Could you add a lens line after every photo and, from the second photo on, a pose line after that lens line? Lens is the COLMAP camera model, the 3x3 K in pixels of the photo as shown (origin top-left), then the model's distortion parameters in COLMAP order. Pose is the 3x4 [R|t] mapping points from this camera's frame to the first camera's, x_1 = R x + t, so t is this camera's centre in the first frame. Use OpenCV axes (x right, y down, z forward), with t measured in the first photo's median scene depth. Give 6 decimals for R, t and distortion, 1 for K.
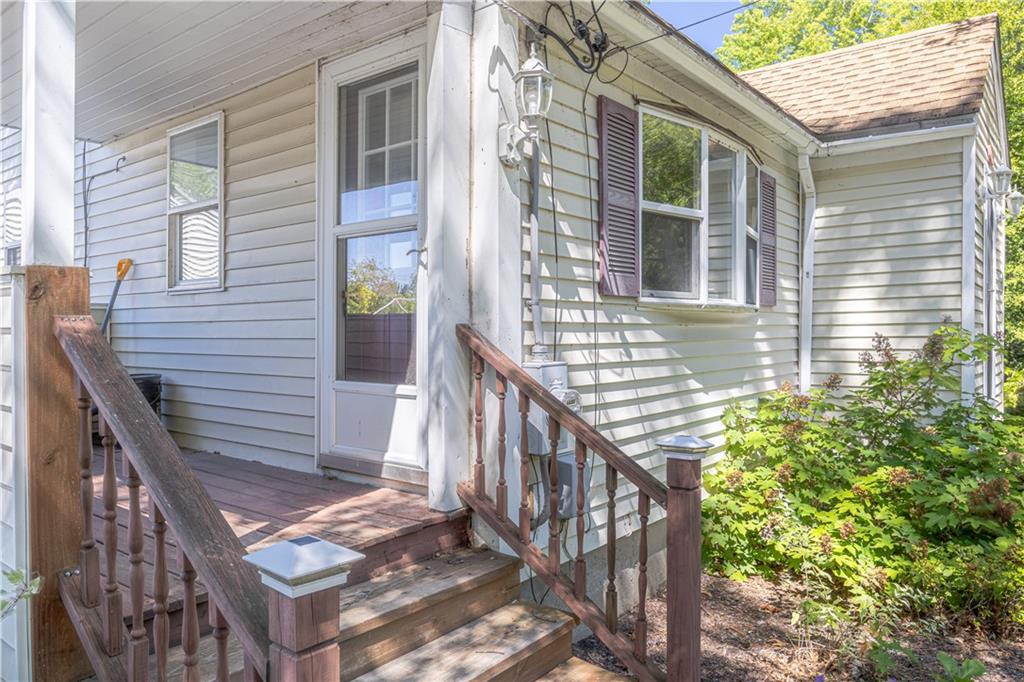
lens RADIAL K [[710.9, 0, 512.0], [0, 710.9, 341.0], [0, 0, 1]] dist [0.011867, 0.001789]
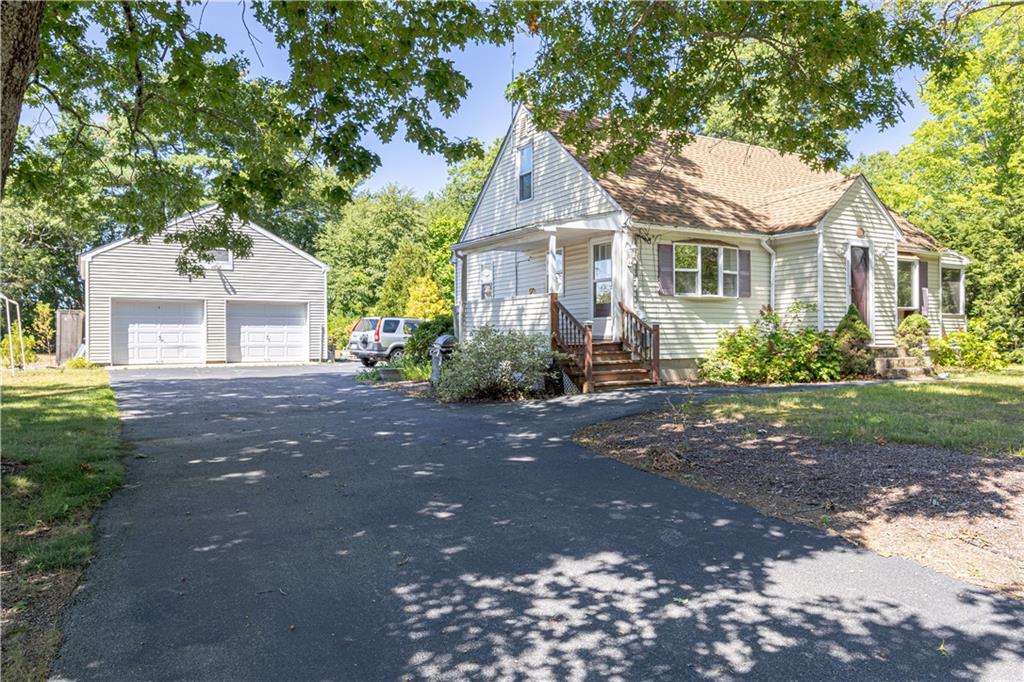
lens RADIAL K [[710.9, 0, 512.0], [0, 710.9, 341.0], [0, 0, 1]] dist [0.011867, 0.001789]
pose [[0.938004, -0.003225, -0.346609, 0.729759], [0.001366, 0.999983, -0.005607, 0.212843], [0.346621, 0.004786, 0.937993, -2.980697]]
